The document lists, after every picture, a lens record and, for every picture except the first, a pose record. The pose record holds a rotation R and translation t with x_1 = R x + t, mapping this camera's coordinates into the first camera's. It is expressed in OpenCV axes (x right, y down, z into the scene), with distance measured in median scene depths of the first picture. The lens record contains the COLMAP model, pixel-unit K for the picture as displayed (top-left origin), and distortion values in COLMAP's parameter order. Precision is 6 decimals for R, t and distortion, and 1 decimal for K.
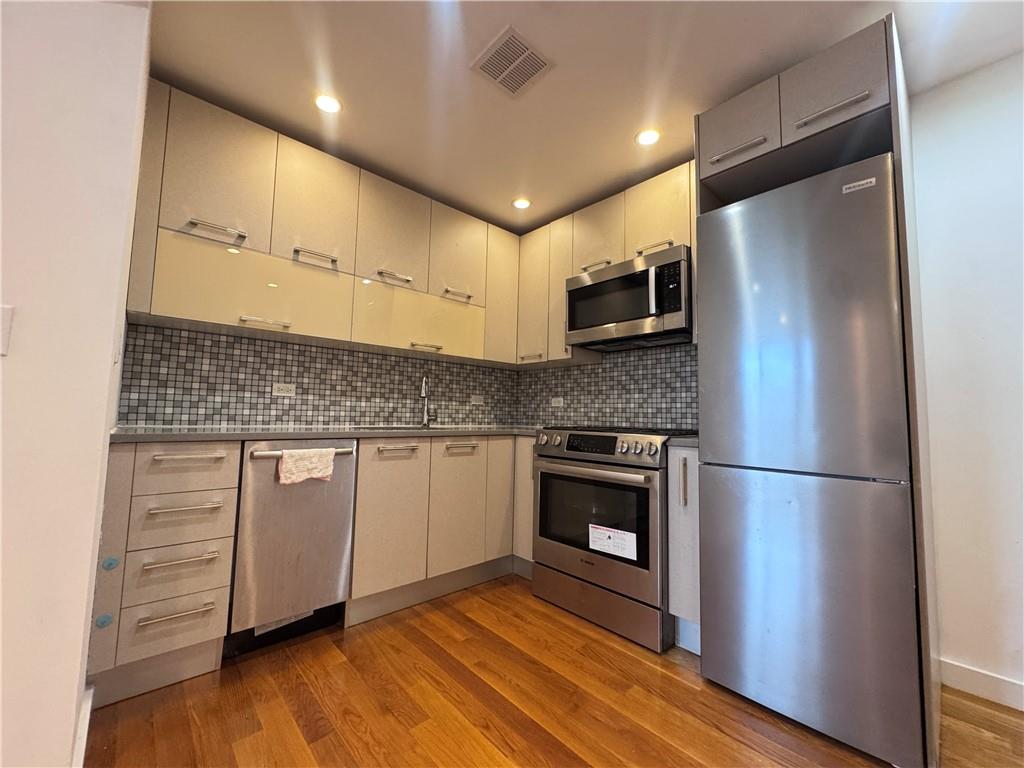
lens RADIAL K [[407.6, 0, 512.7], [0, 407.6, 384.3], [0, 0, 1]] dist [-0.004322, 0.001200]
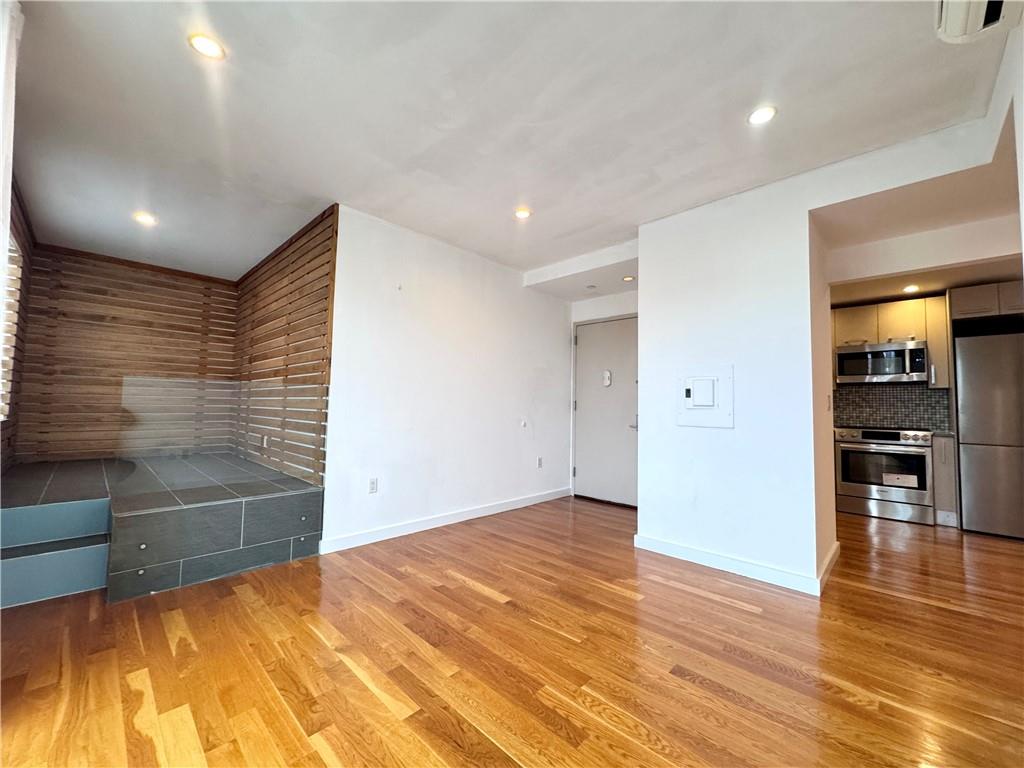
lens RADIAL K [[407.6, 0, 510.4], [0, 407.6, 386.3], [0, 0, 1]] dist [-0.004322, 0.001200]
pose [[0.998462, 0.002807, 0.055371, -1.872432], [-0.004302, 0.999629, 0.026896, -0.158394], [-0.055275, -0.027092, 0.998104, -0.993729]]
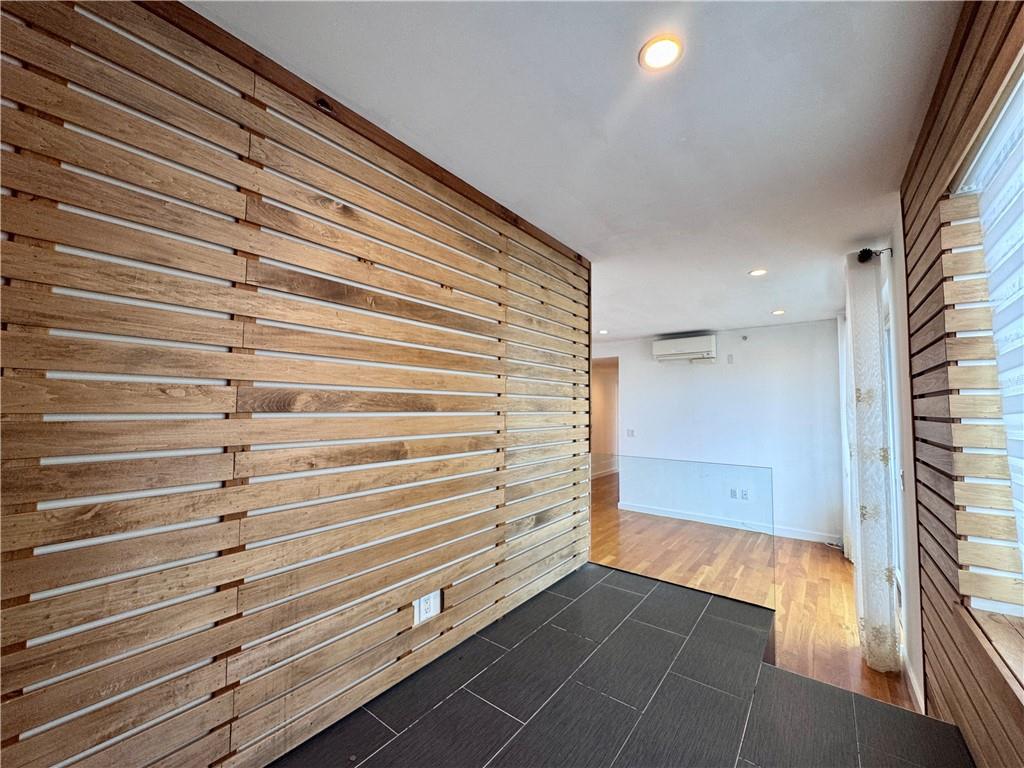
lens RADIAL K [[407.6, 0, 513.6], [0, 407.6, 386.1], [0, 0, 1]] dist [-0.004322, 0.001200]
pose [[-0.169425, 0.030394, 0.985074, -3.842764], [-0.086475, 0.995211, -0.045579, -0.266744], [-0.981742, -0.092906, -0.165985, 1.064016]]
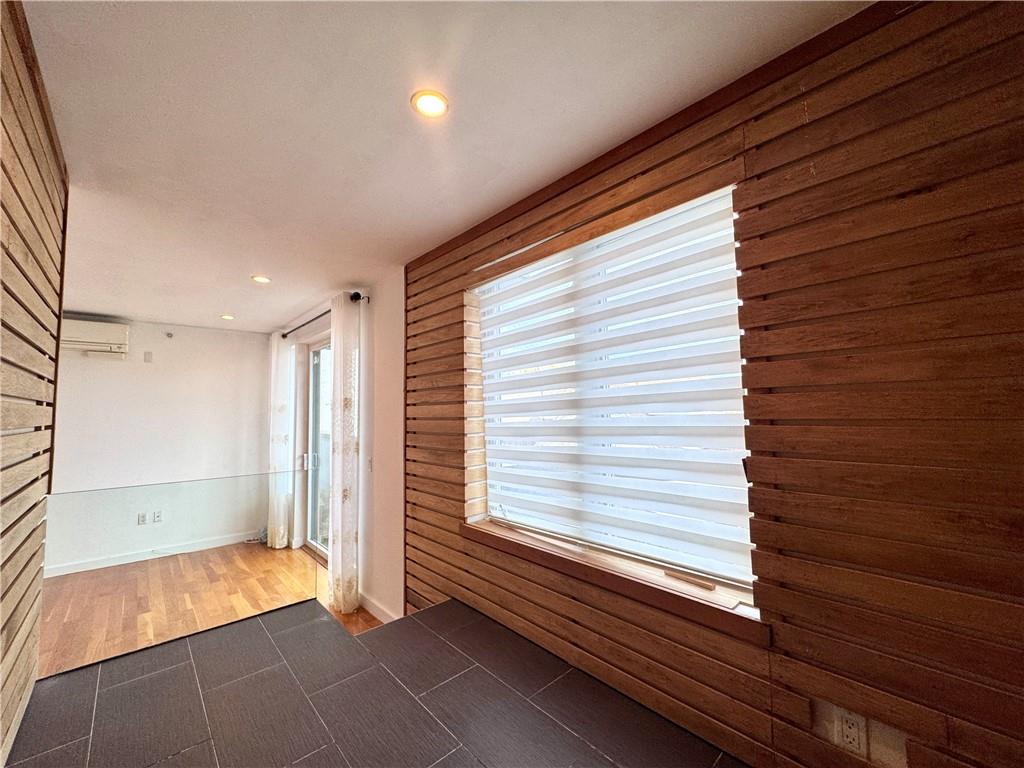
lens RADIAL K [[407.6, 0, 507.7], [0, 407.6, 385.7], [0, 0, 1]] dist [-0.004322, 0.001200]
pose [[-0.999932, -0.005827, 0.010115, -3.444392], [-0.007193, 0.990024, -0.140717, -0.234015], [-0.009194, -0.140780, -0.989998, 1.407790]]
